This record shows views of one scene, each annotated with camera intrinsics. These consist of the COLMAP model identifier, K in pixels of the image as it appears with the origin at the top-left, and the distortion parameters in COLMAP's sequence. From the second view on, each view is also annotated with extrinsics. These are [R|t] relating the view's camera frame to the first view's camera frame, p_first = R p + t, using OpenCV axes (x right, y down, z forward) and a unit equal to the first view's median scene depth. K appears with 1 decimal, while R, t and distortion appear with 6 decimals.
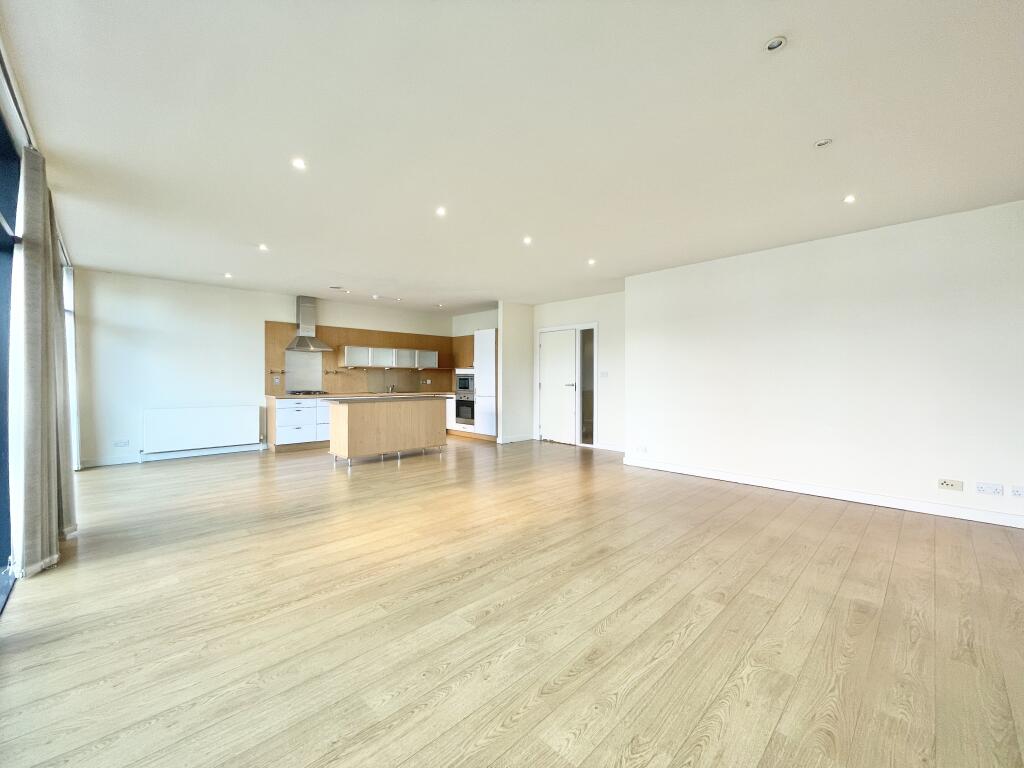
lens RADIAL K [[416.2, 0, 510.7], [0, 416.2, 381.6], [0, 0, 1]] dist [-0.002168, -0.000594]
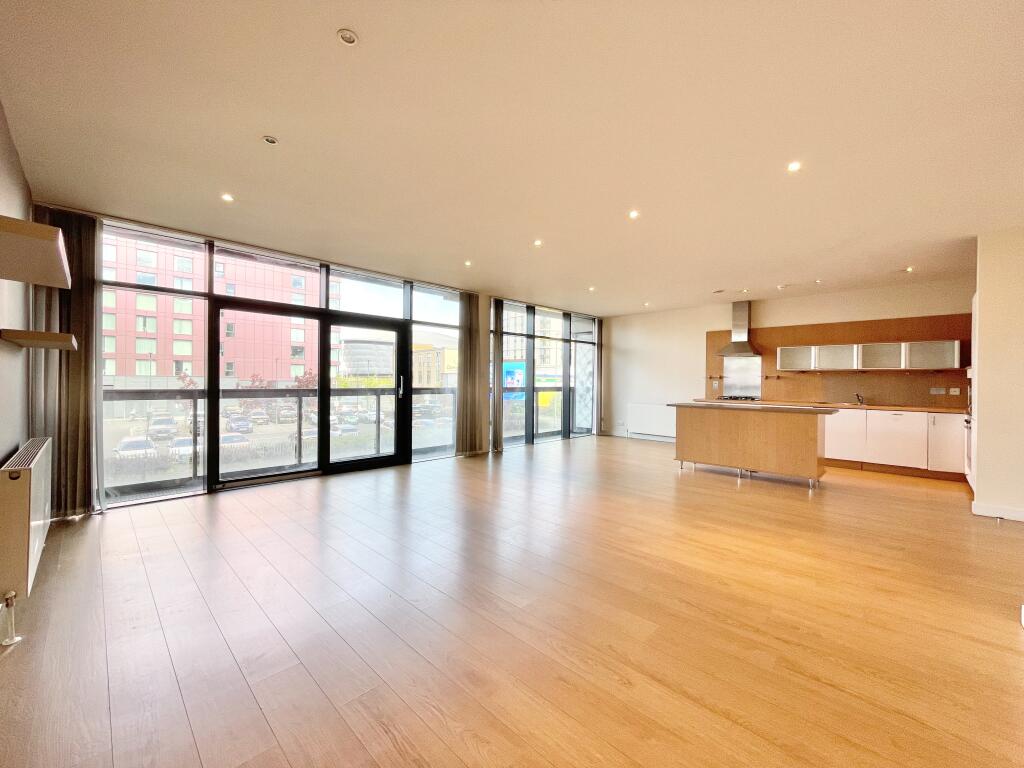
lens RADIAL K [[416.2, 0, 510.7], [0, 416.2, 381.6], [0, 0, 1]] dist [-0.002168, -0.000594]
pose [[0.017258, 0.001634, -0.999850, 0.478820], [-0.018828, 0.999822, 0.001309, -0.003143], [0.999674, 0.018803, 0.017286, 0.418050]]
